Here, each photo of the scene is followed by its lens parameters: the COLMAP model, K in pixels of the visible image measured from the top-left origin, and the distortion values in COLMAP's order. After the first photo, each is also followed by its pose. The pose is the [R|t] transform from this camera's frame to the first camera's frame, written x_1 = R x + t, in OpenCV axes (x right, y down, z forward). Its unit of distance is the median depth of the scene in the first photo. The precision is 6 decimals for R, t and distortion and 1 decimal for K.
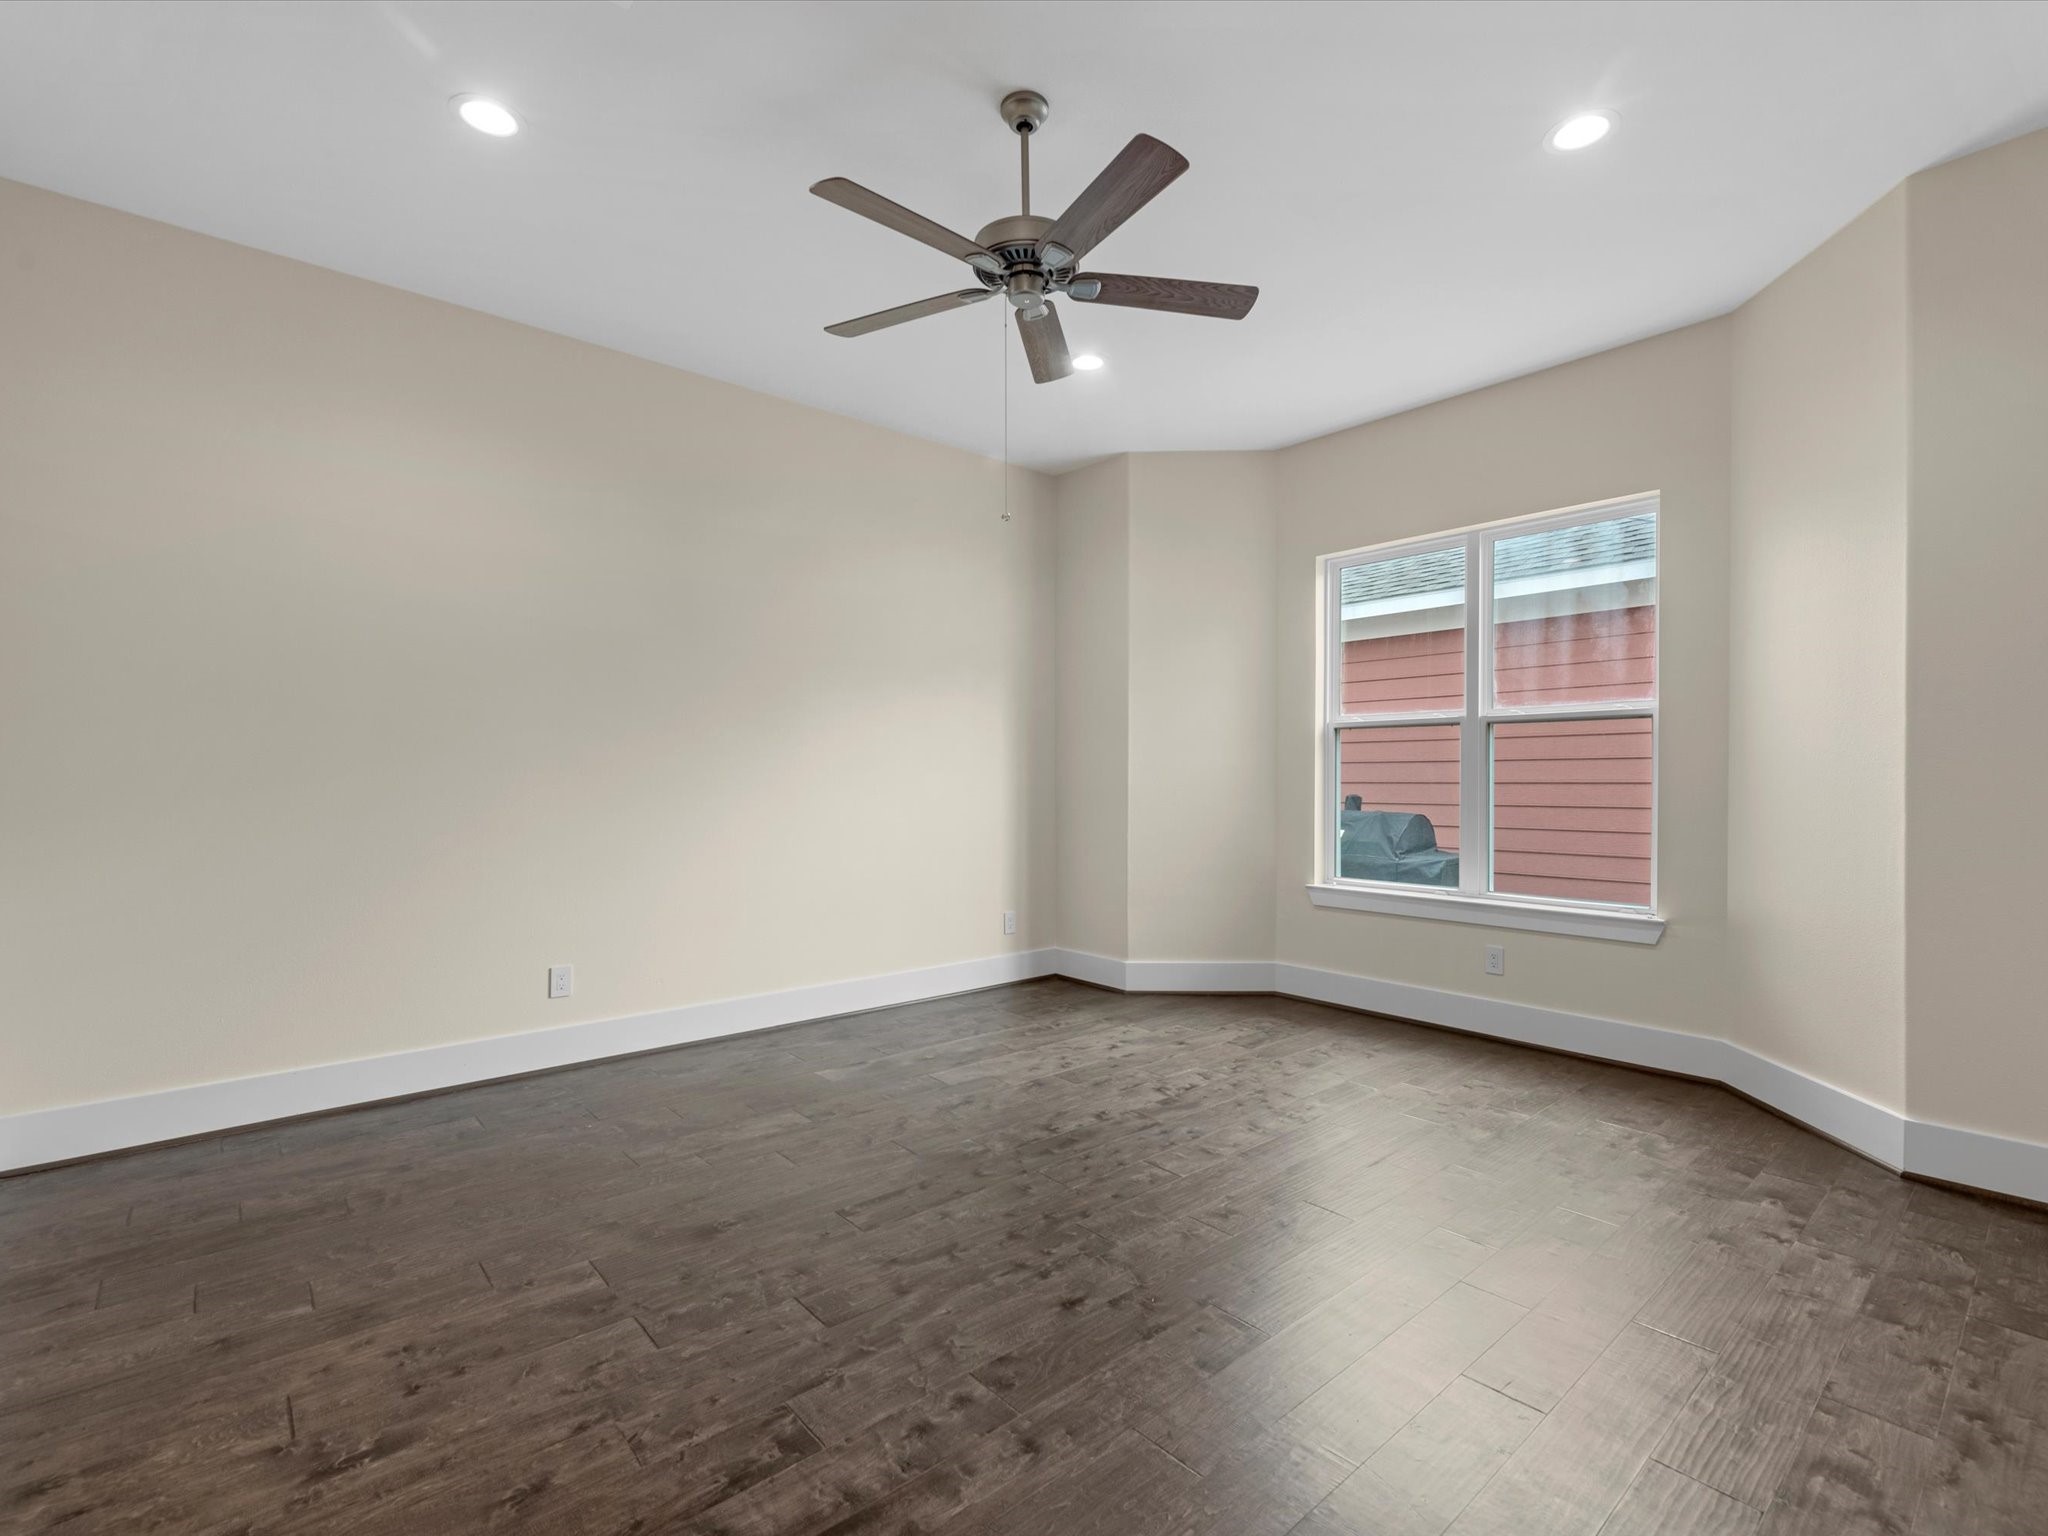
lens RADIAL K [[939.6, 0, 1022.5], [0, 939.6, 777.2], [0, 0, 1]] dist [-0.004039, -0.000561]
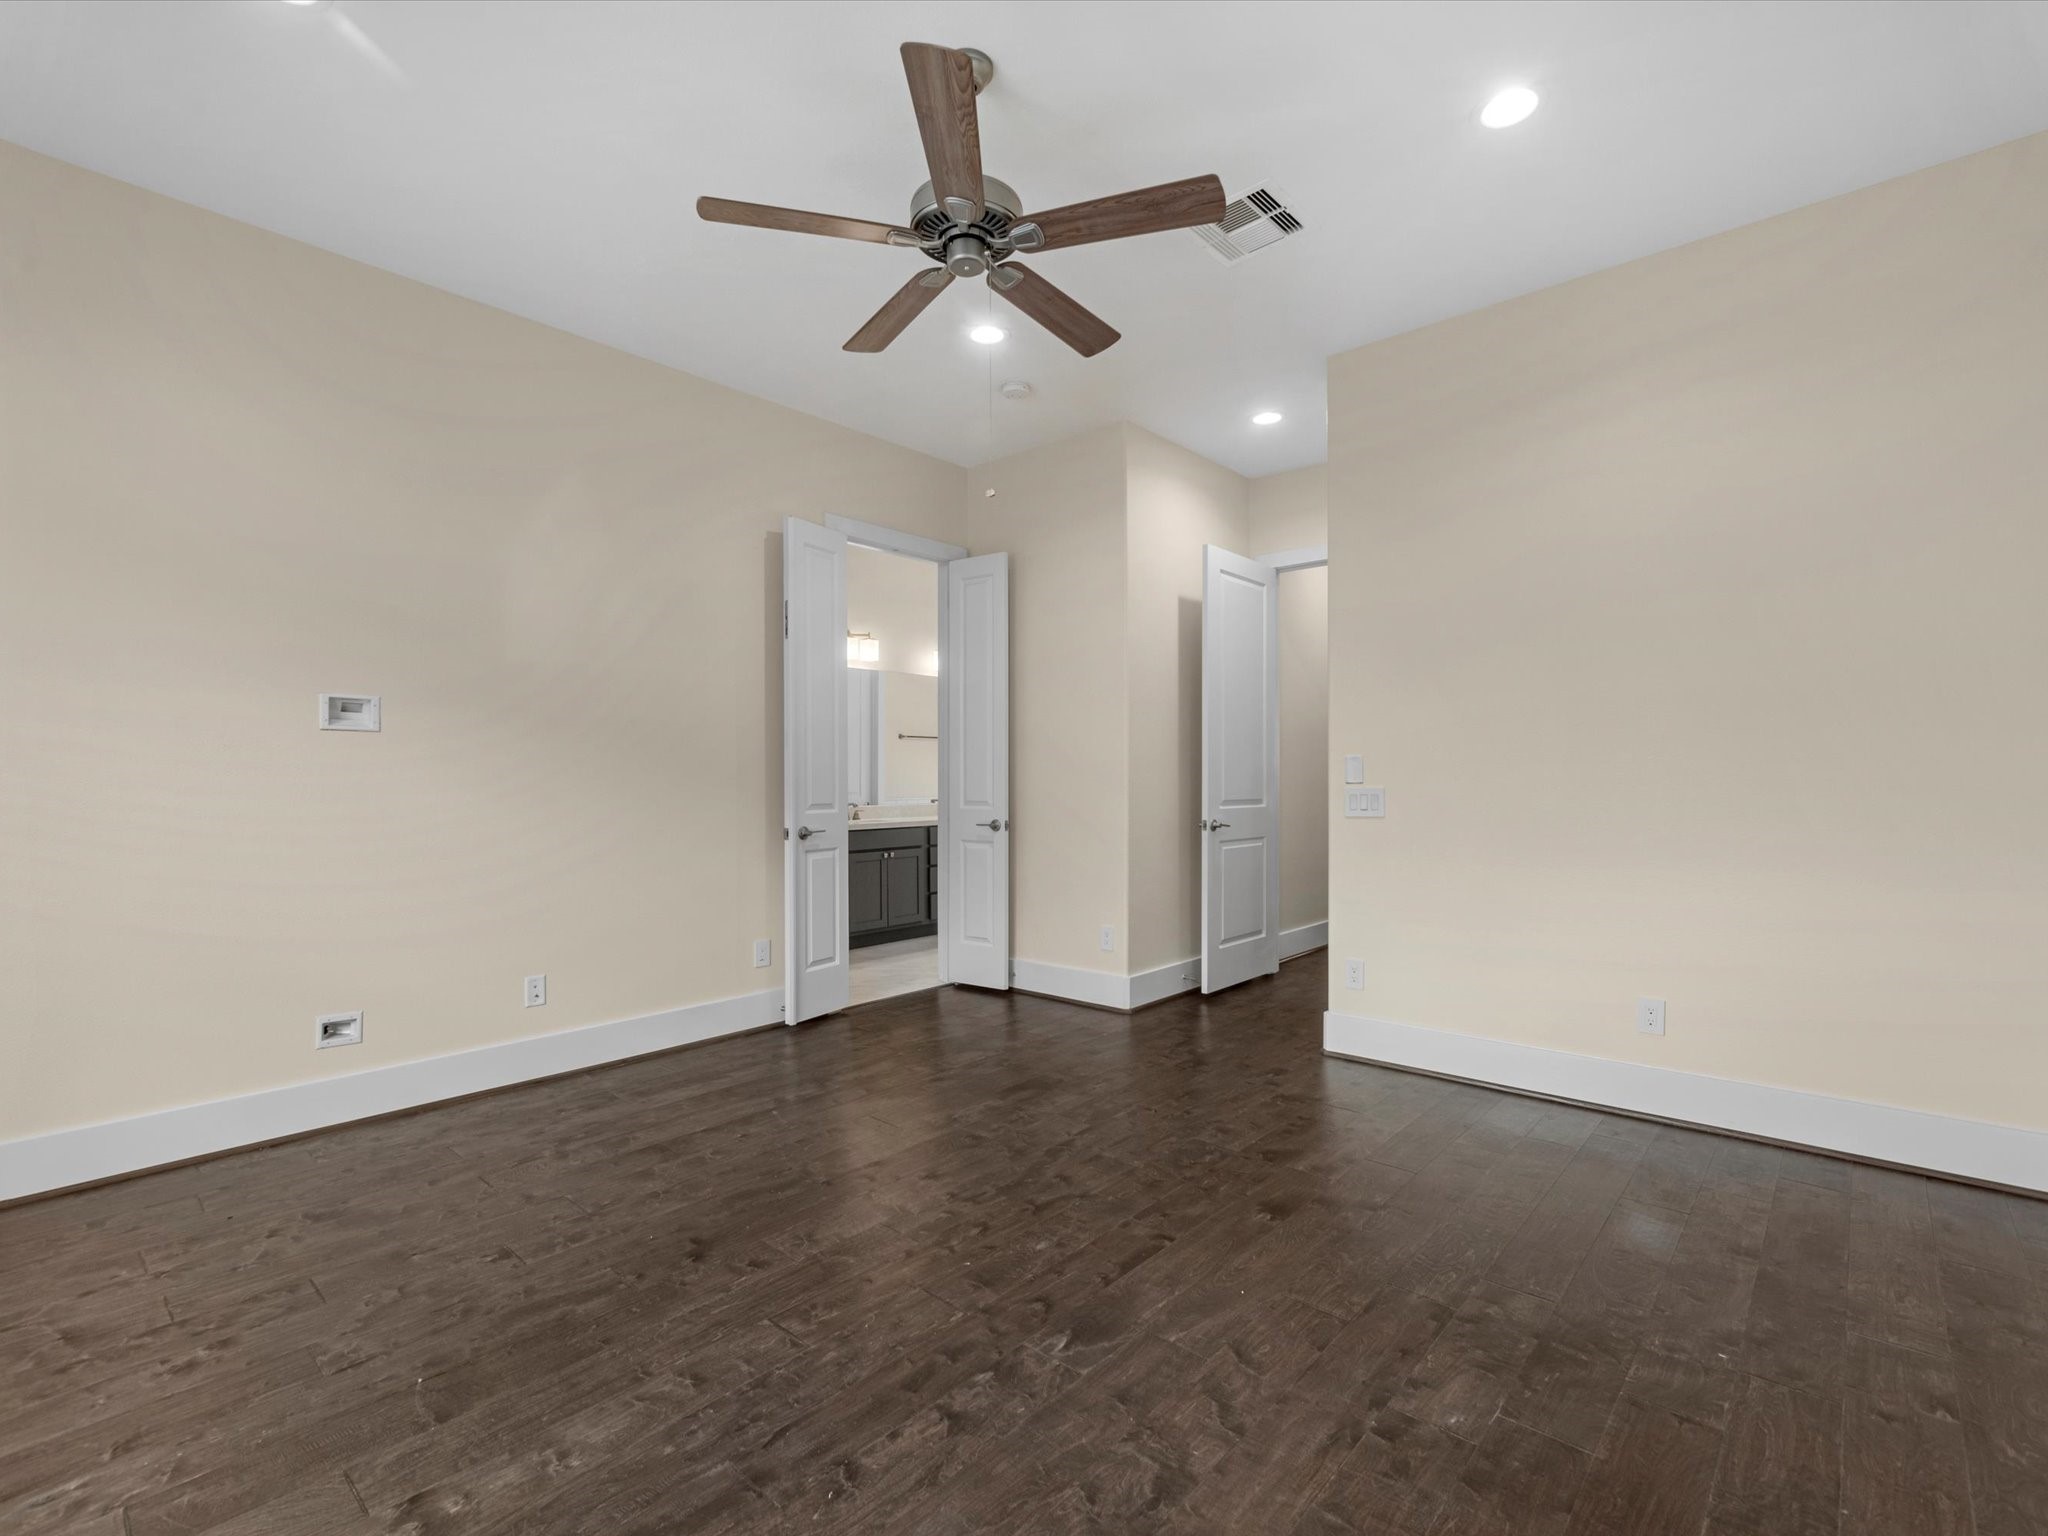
lens RADIAL K [[939.6, 0, 1024.1], [0, 939.6, 768.0], [0, 0, 1]] dist [-0.004039, -0.000561]
pose [[-0.992277, 0.004070, -0.123977, 0.073592], [0.004599, 0.999982, -0.003981, -0.005562], [0.123958, -0.004520, -0.992277, 2.142830]]
